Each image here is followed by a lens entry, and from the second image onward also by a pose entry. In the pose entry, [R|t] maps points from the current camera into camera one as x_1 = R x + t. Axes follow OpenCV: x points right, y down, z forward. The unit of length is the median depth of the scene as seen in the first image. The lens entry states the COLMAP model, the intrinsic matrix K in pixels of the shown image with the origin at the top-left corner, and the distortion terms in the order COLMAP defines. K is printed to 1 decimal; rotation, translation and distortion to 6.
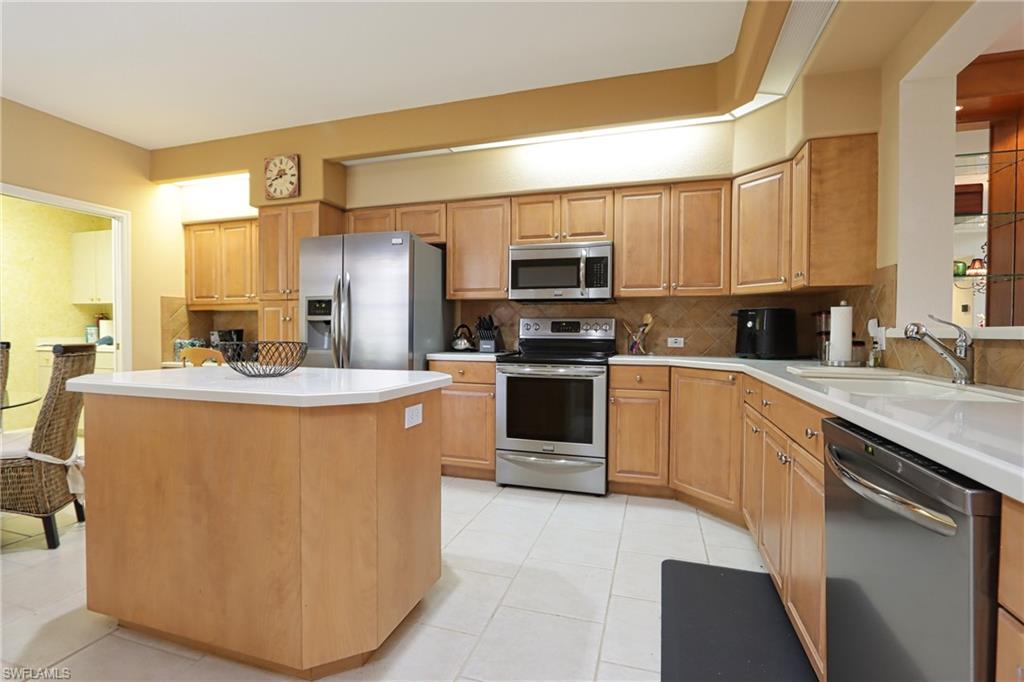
lens RADIAL K [[475.6, 0, 512.7], [0, 475.6, 340.9], [0, 0, 1]] dist [-0.016345, 0.001044]
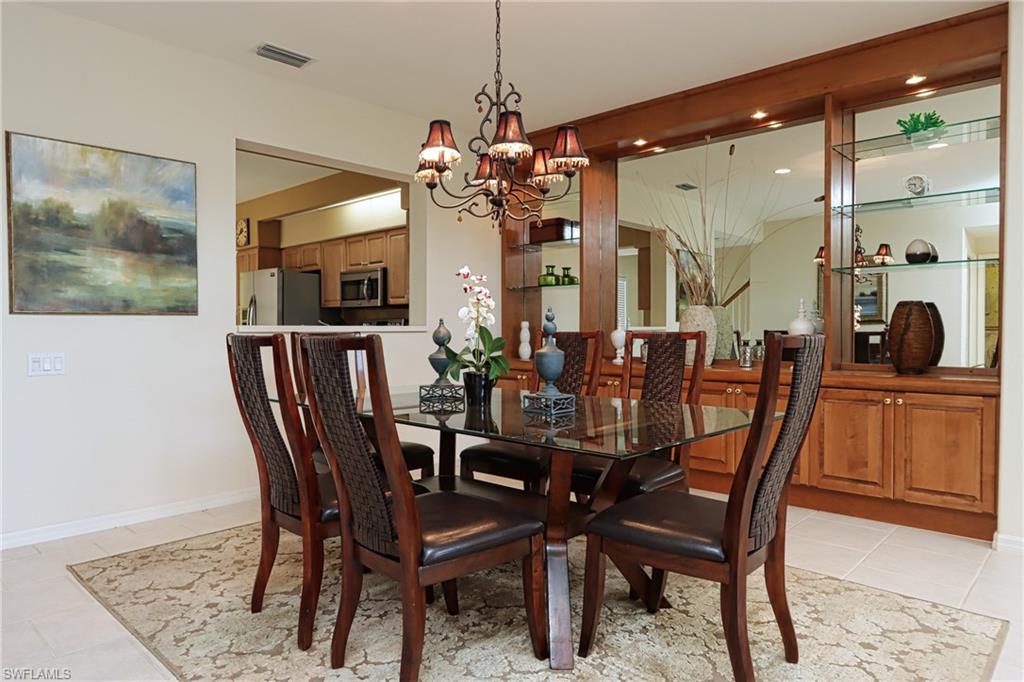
lens RADIAL K [[650.2, 0, 510.6], [0, 650.2, 342.4], [0, 0, 1]] dist [-0.007597, -0.001110]
pose [[0.893324, 0.006355, -0.449368, 1.330895], [-0.004055, 0.999973, 0.006081, 0.008153], [0.449395, -0.003611, 0.893326, -0.566166]]
